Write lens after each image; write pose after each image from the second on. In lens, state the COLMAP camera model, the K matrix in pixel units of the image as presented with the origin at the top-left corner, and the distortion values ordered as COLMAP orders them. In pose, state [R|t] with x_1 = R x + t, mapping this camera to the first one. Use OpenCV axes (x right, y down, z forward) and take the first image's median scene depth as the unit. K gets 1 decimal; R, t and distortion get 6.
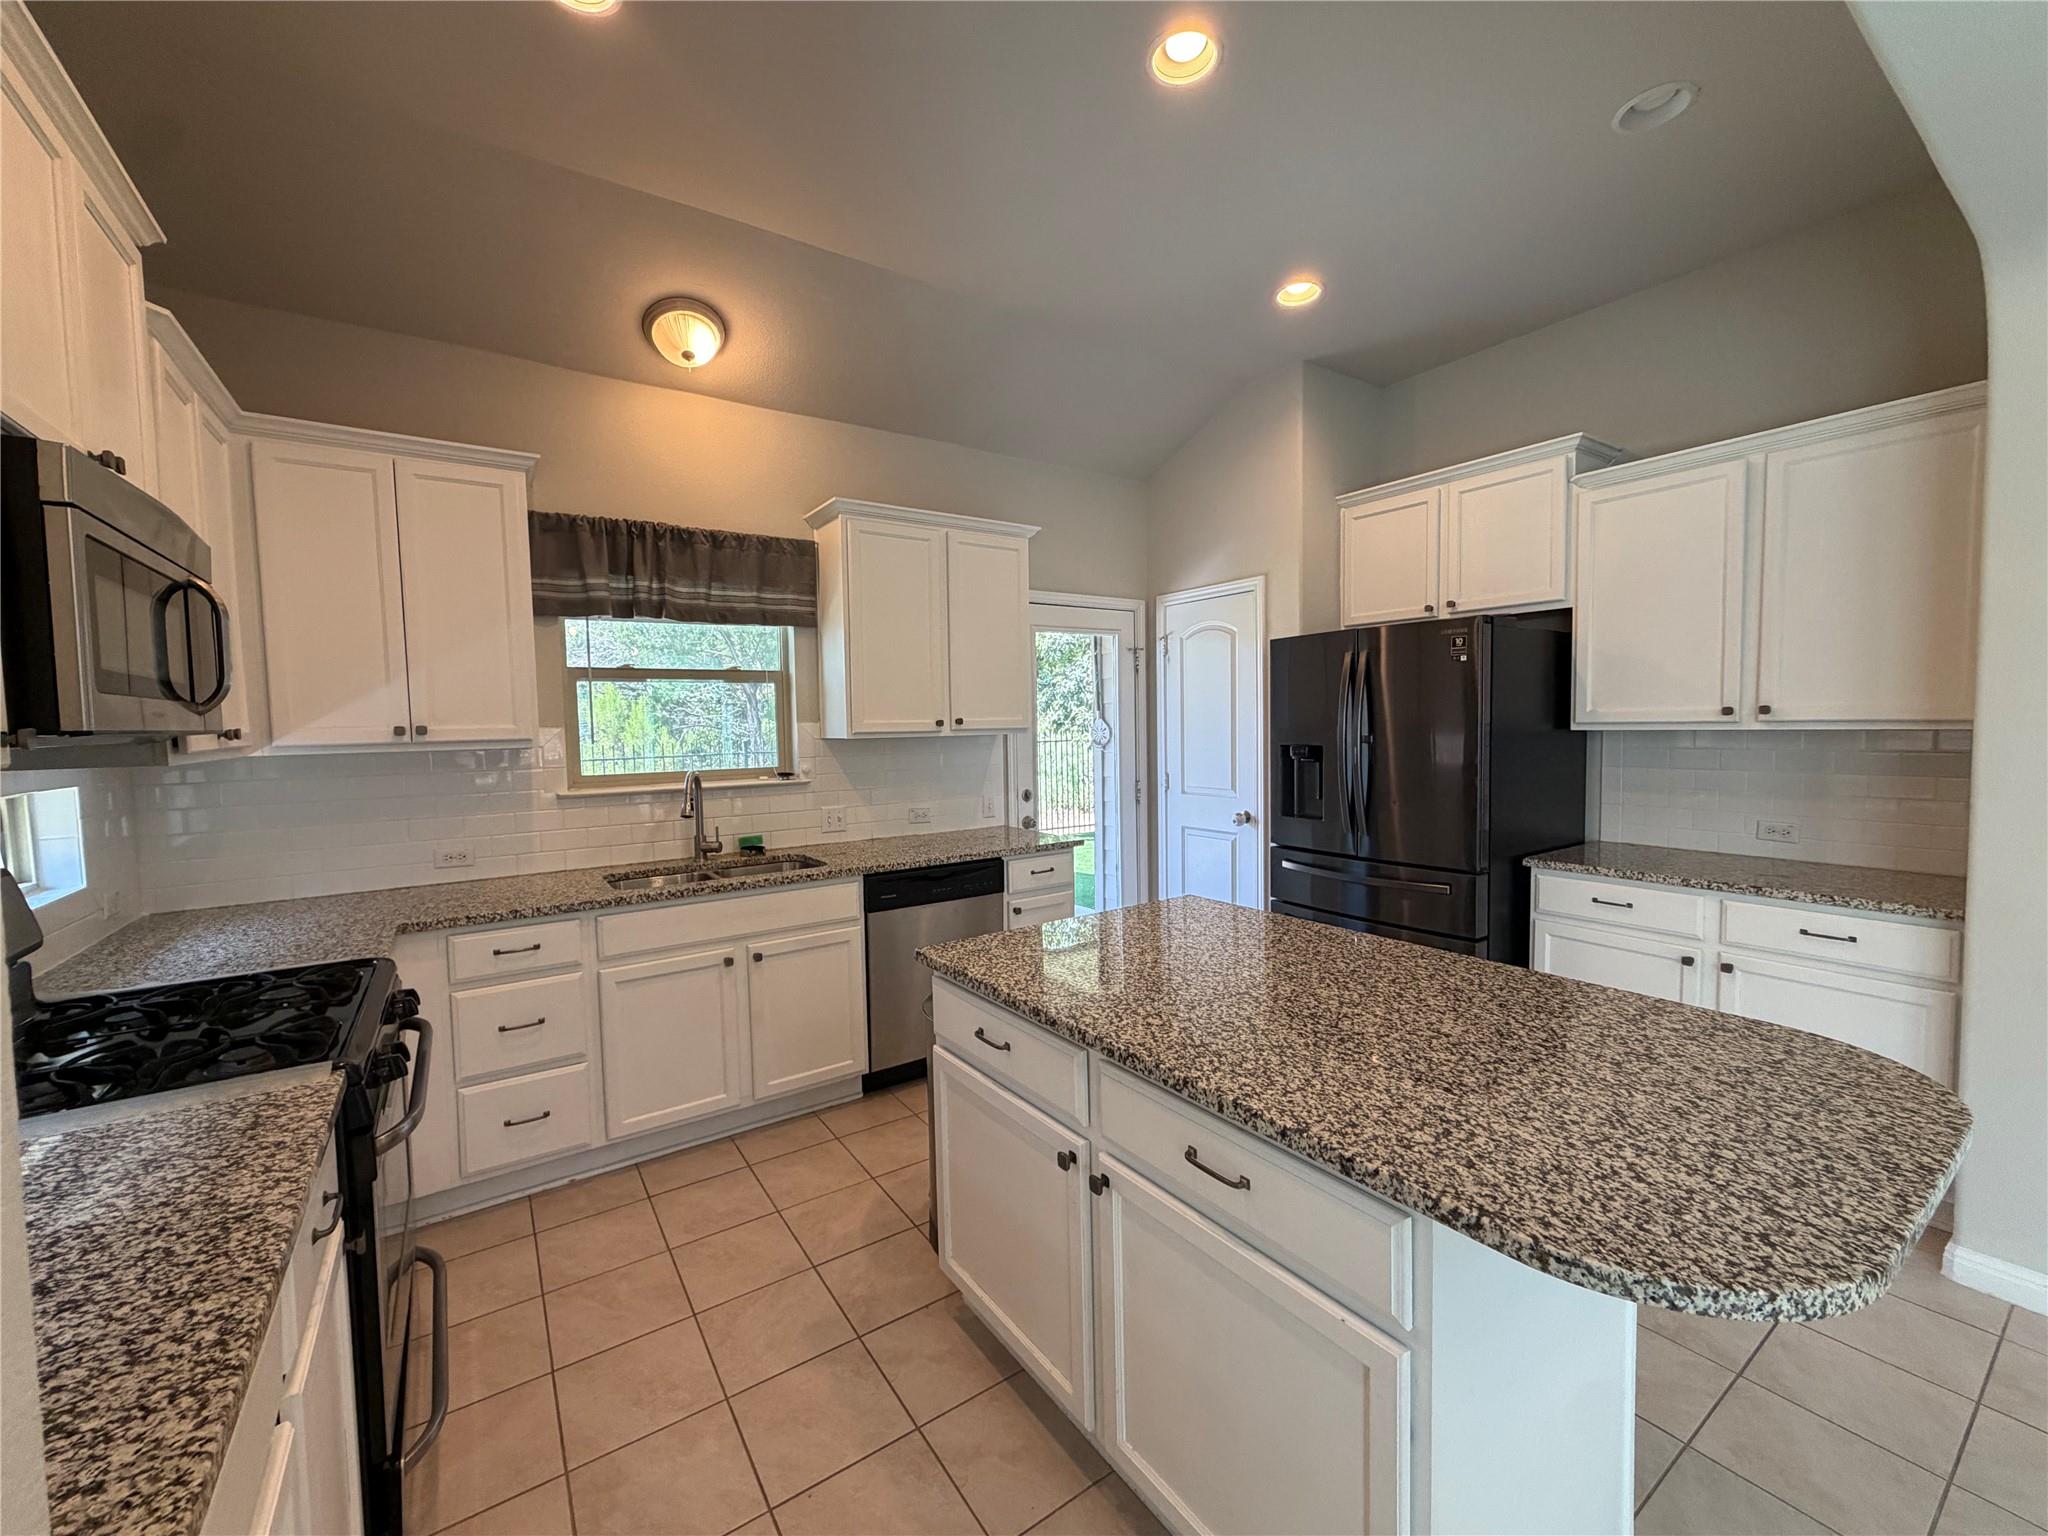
lens RADIAL K [[816.6, 0, 1019.8], [0, 816.6, 767.6], [0, 0, 1]] dist [-0.000255, 0.000397]
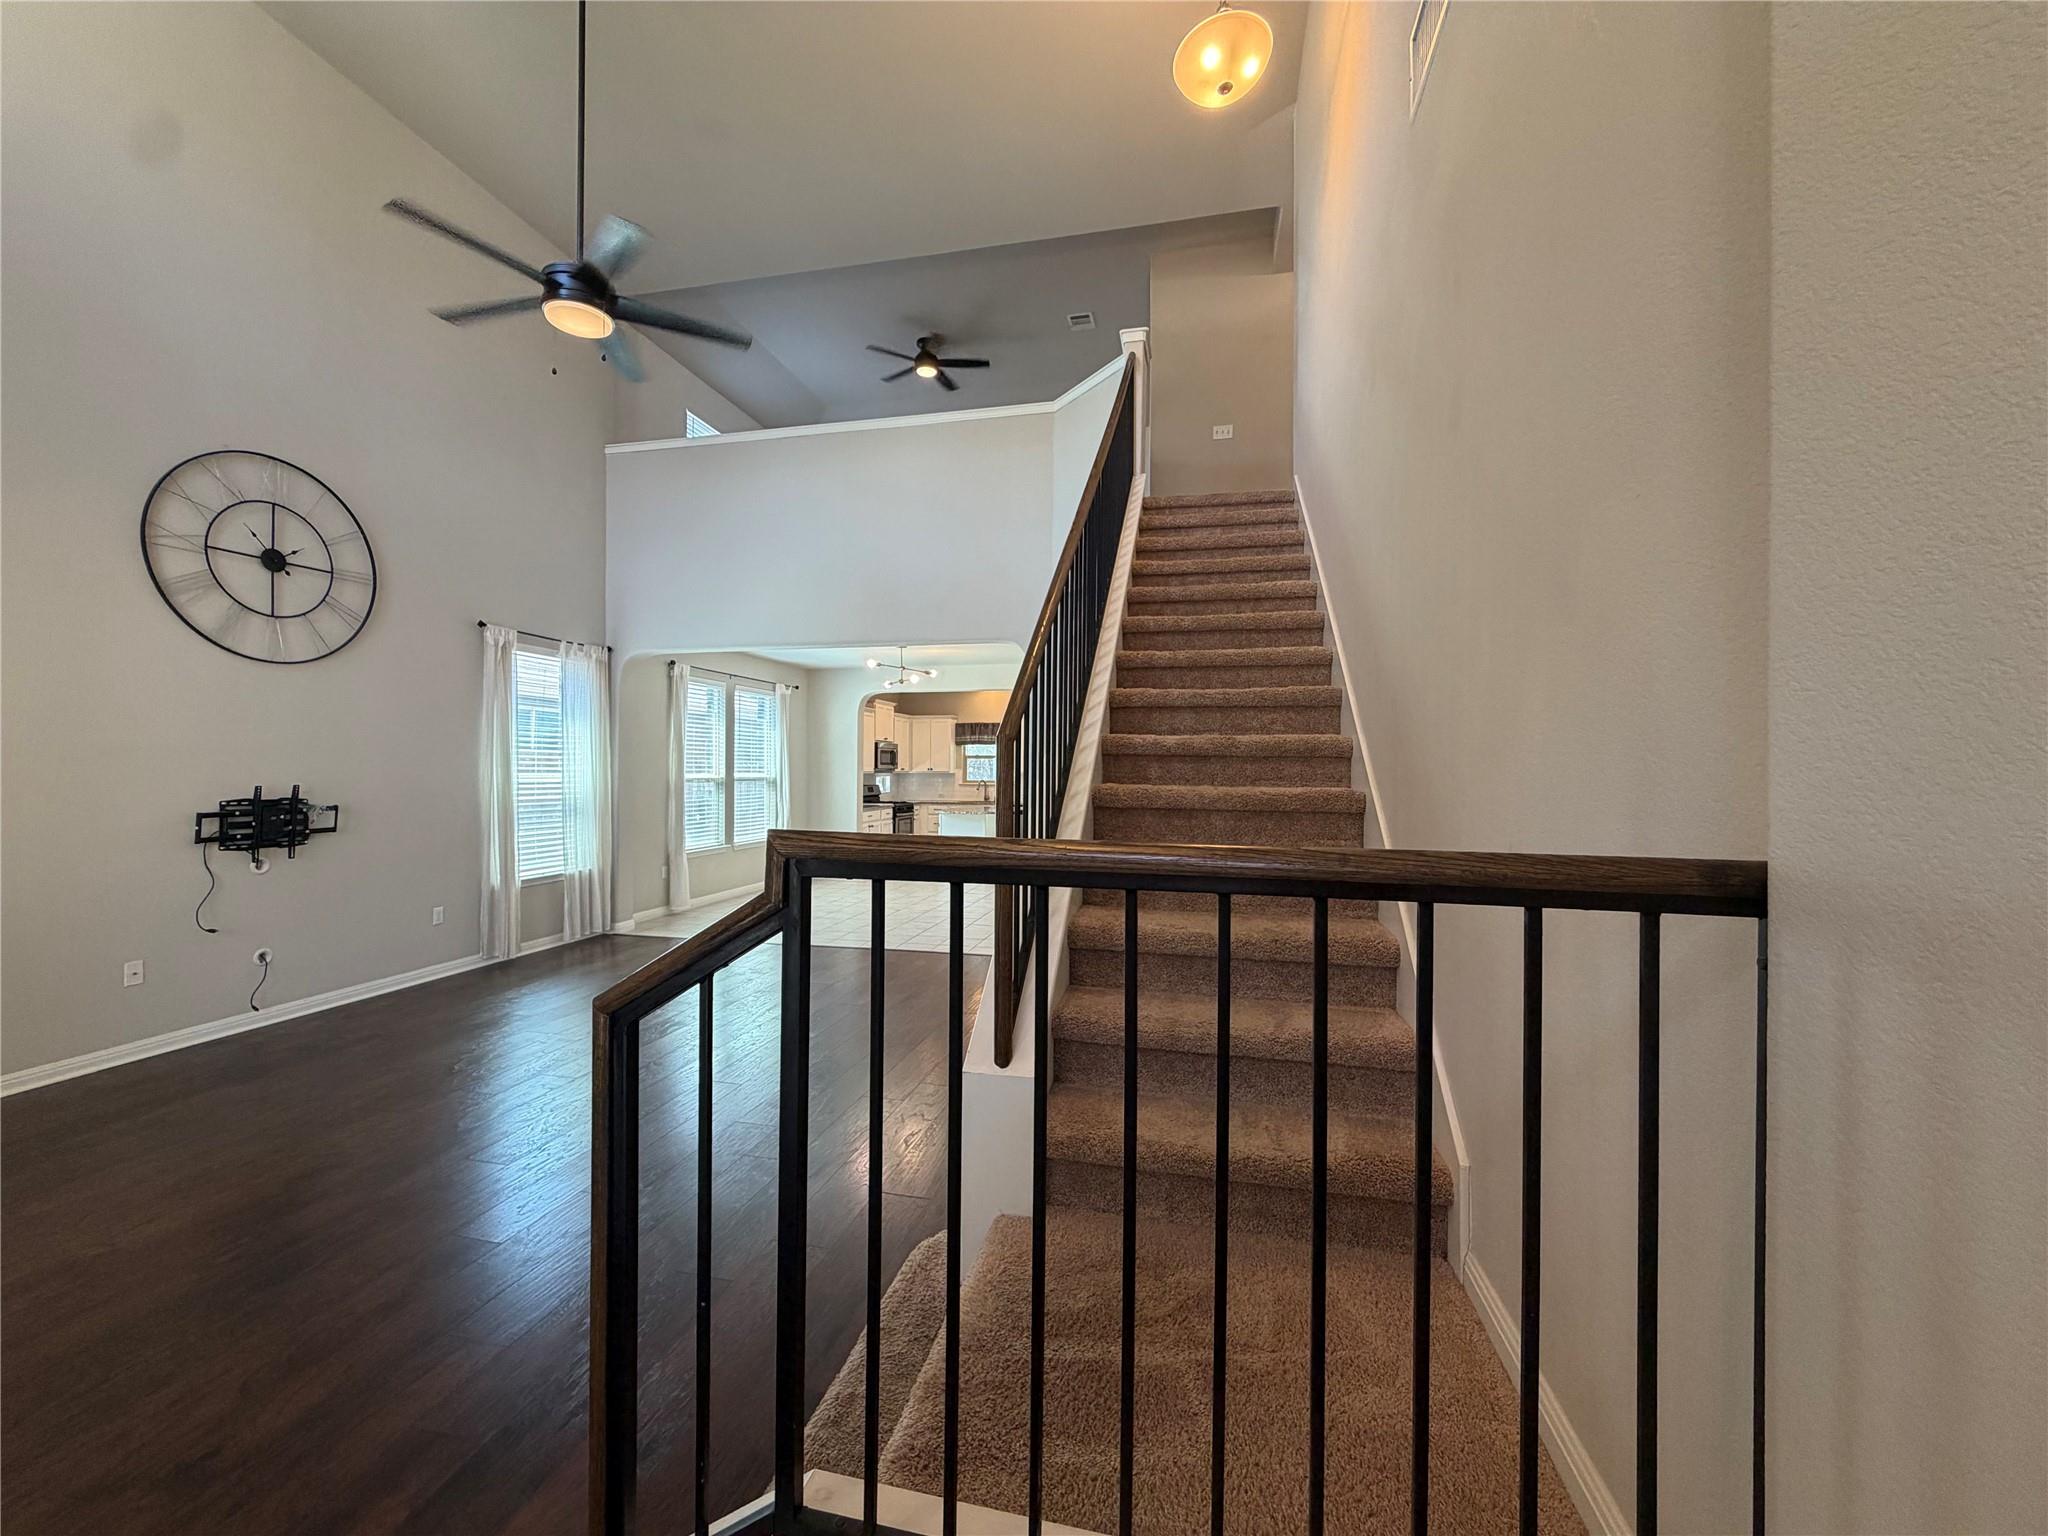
lens RADIAL K [[816.6, 0, 1021.2], [0, 816.6, 766.5], [0, 0, 1]] dist [-0.000255, 0.000397]
pose [[0.685117, 0.018578, -0.728196, 2.845099], [-0.059015, 0.997804, -0.030067, 0.051144], [0.726039, 0.063574, 0.684709, -1.786983]]
